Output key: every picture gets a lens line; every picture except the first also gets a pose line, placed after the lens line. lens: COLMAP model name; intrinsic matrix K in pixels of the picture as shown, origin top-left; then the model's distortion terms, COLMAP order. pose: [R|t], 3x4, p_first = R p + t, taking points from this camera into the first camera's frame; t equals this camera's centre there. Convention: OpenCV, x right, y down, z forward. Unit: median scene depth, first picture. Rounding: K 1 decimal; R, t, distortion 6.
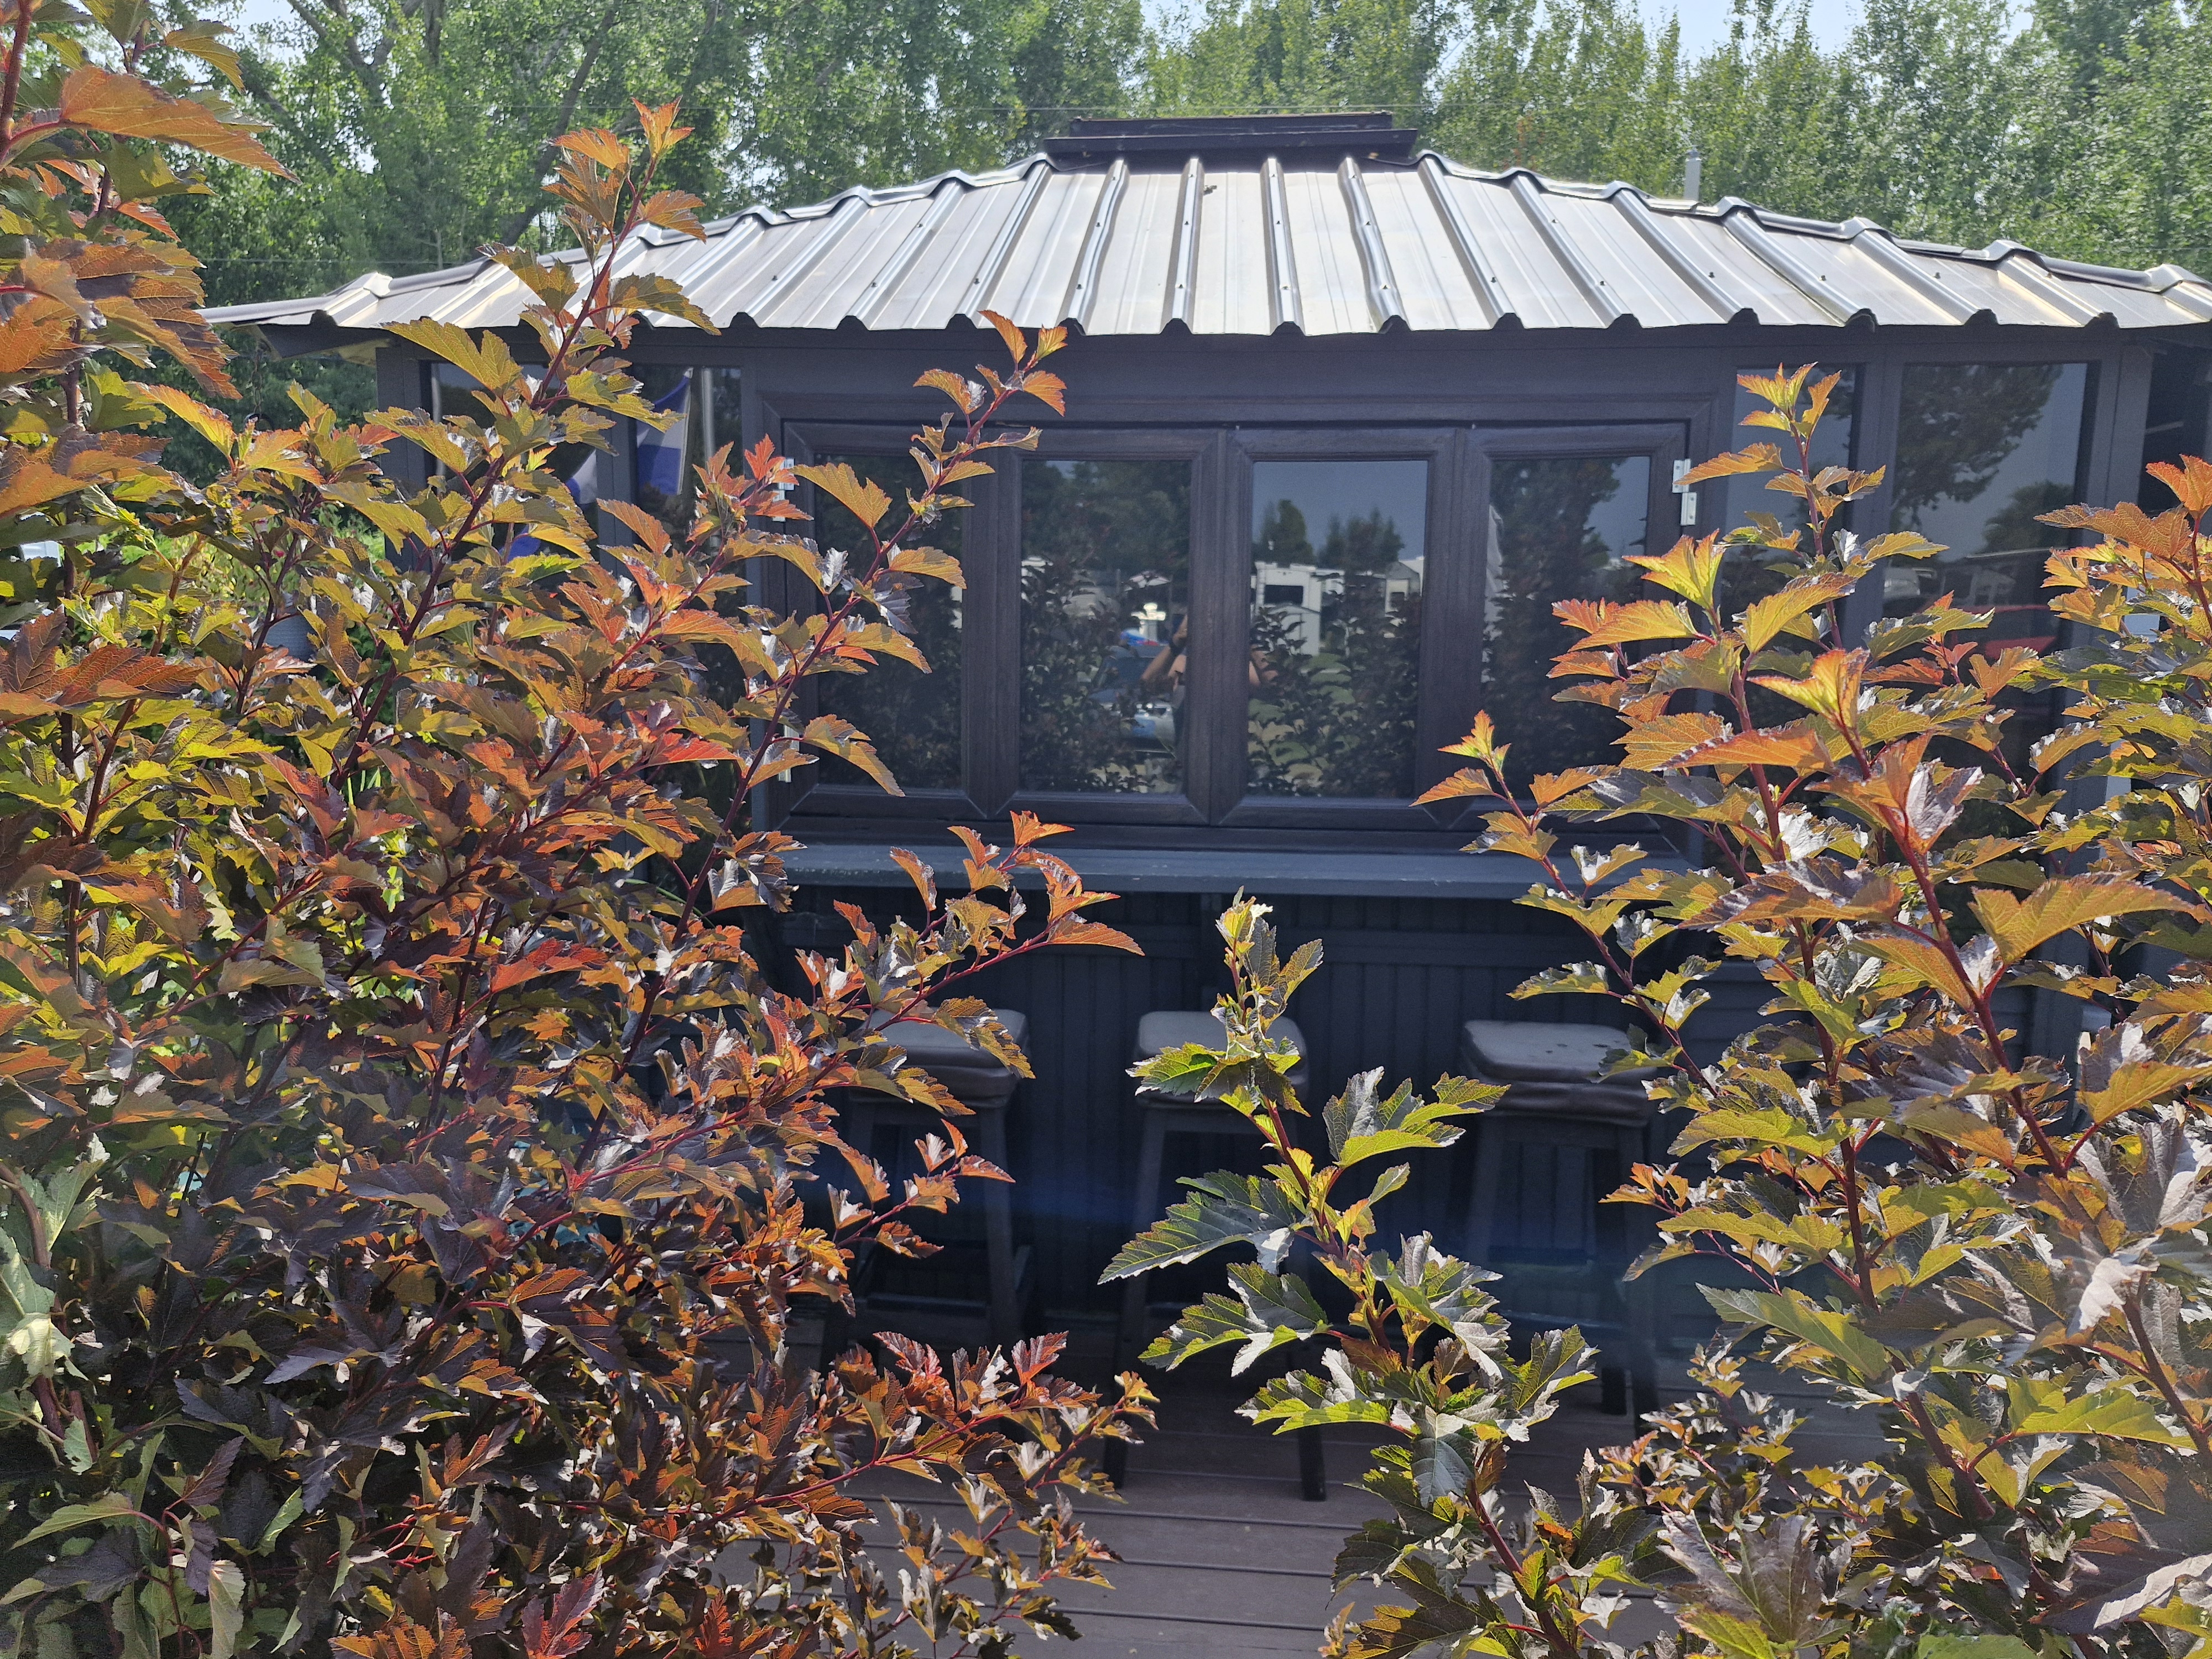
lens RADIAL K [[1546.6, 0, 1102.2], [0, 1546.6, 817.9], [0, 0, 1]] dist [0.089371, -0.082376]
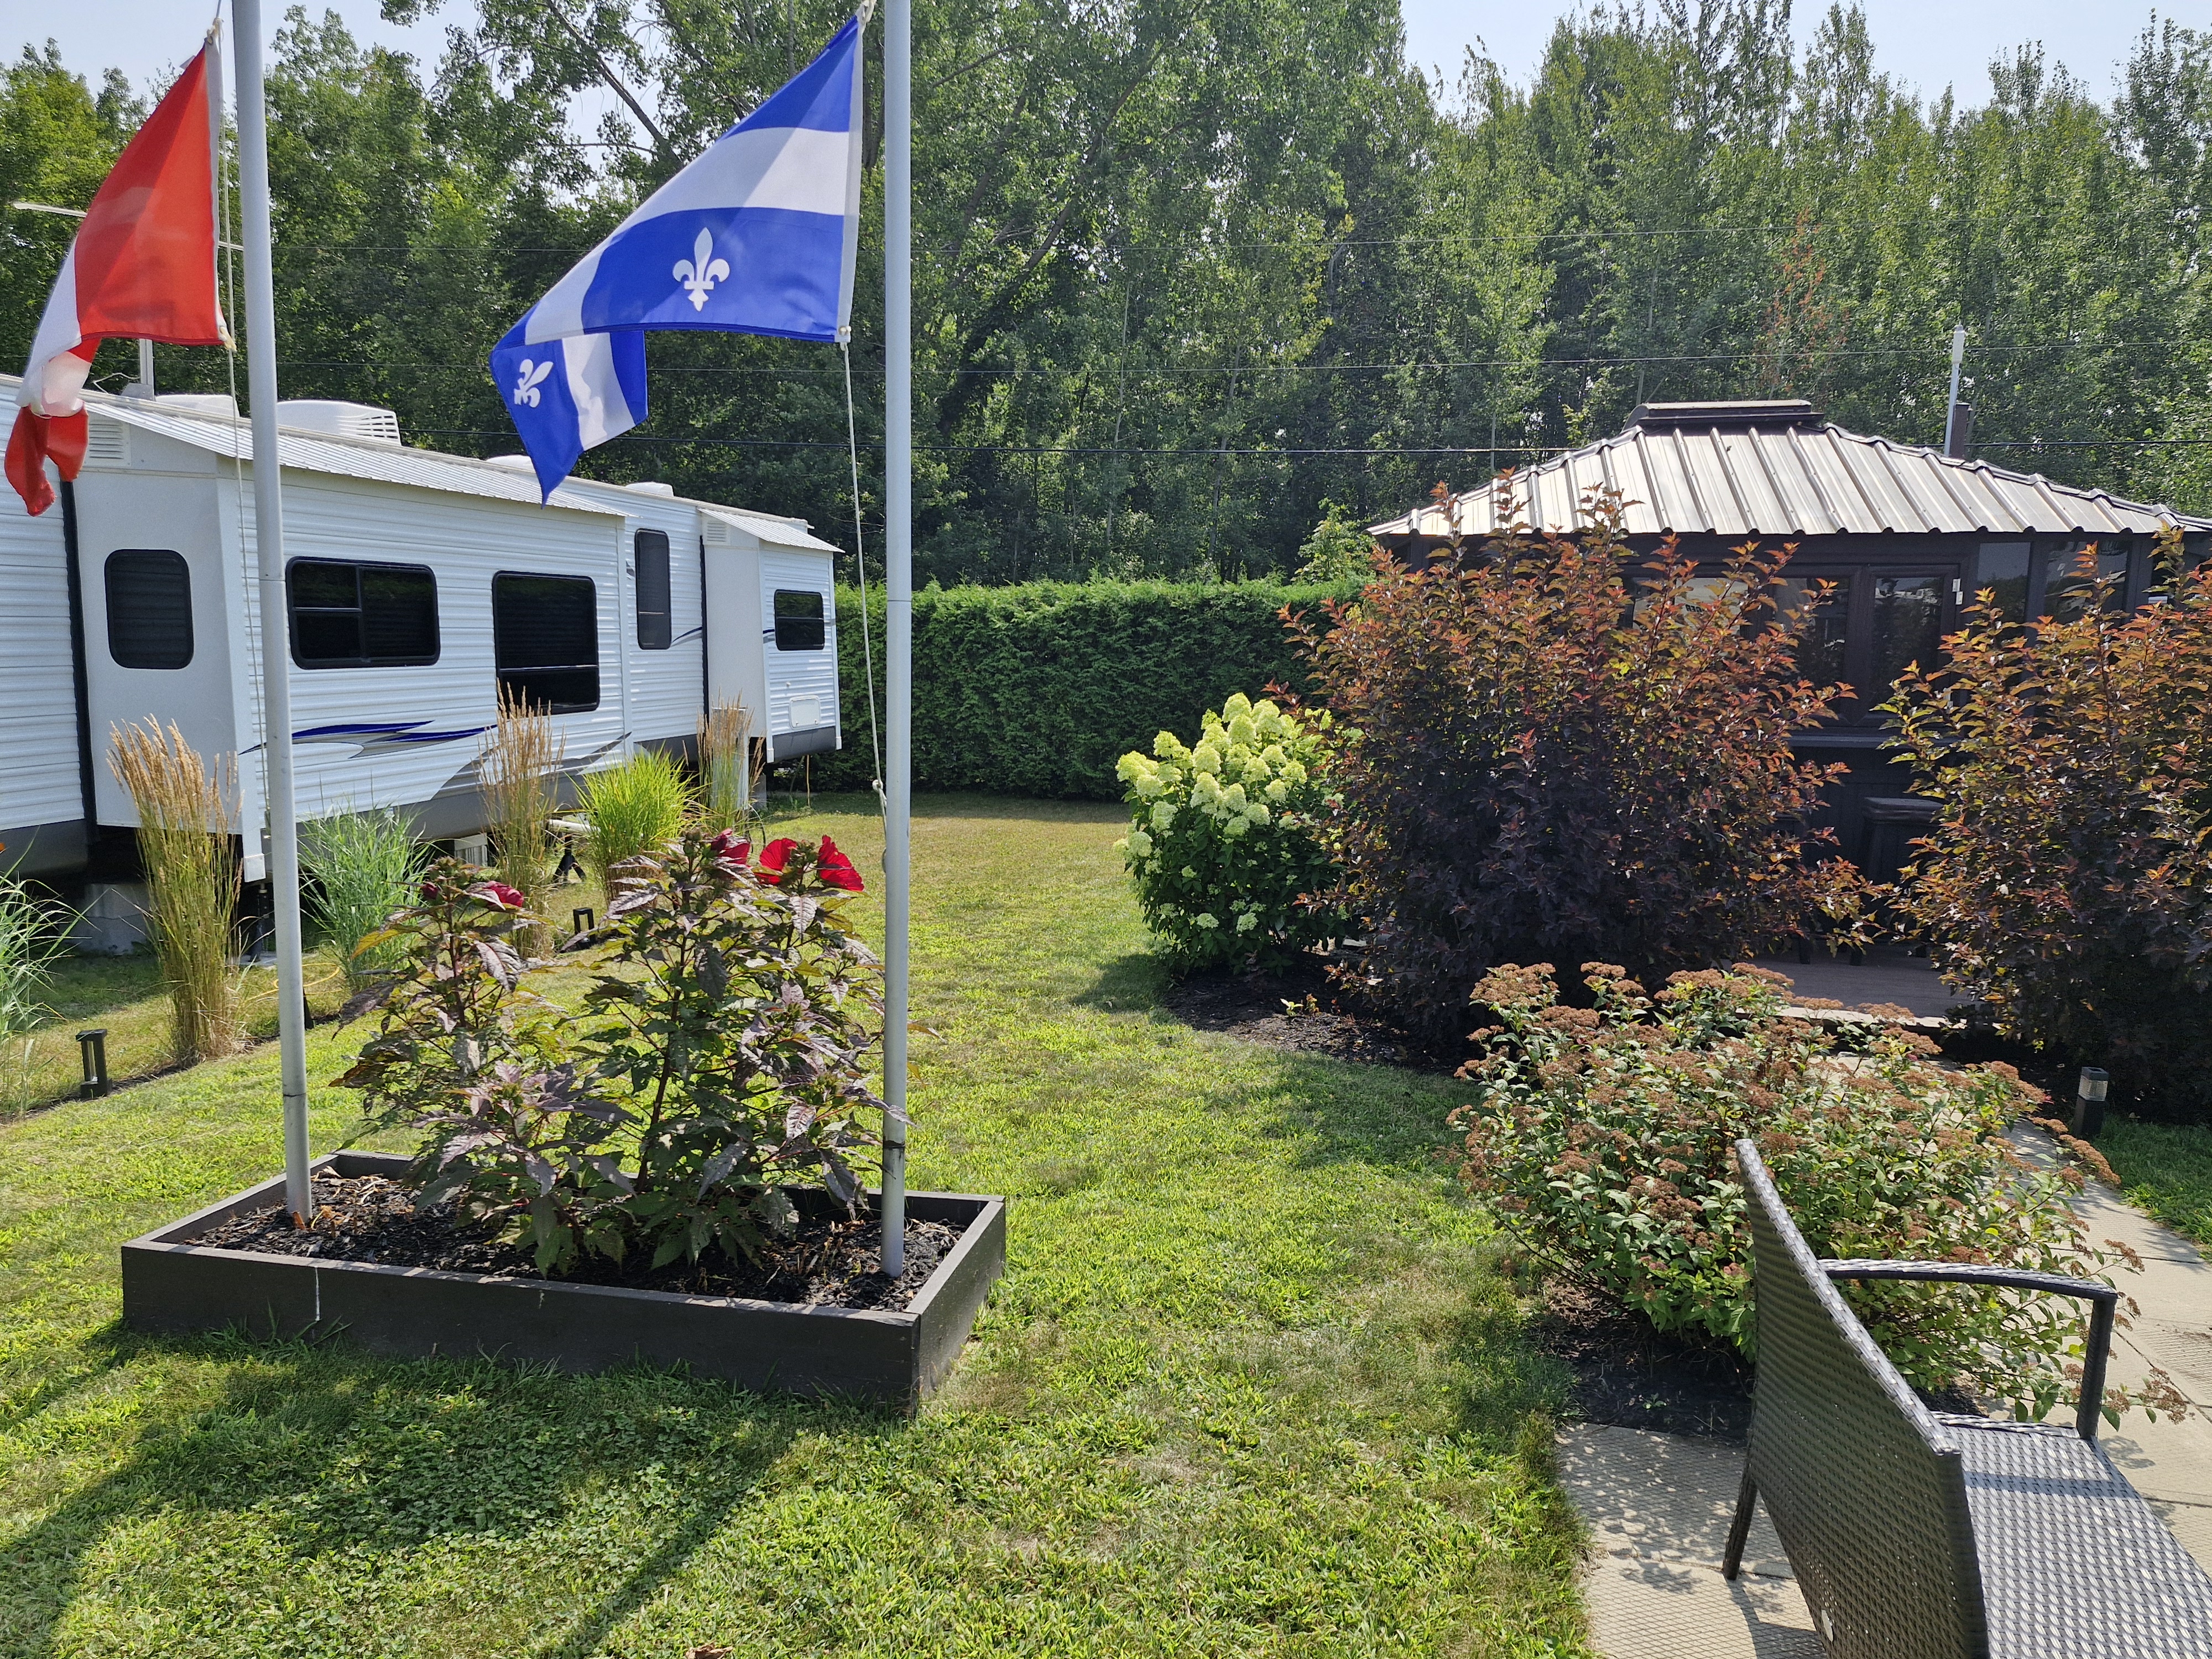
lens RADIAL K [[1546.6, 0, 1102.2], [0, 1546.6, 817.9], [0, 0, 1]] dist [0.089371, -0.082376]
pose [[0.990623, 0.020691, -0.135048, -0.547394], [-0.022561, 0.999669, -0.012329, 0.185801], [0.134749, 0.015261, 0.990762, -1.444243]]
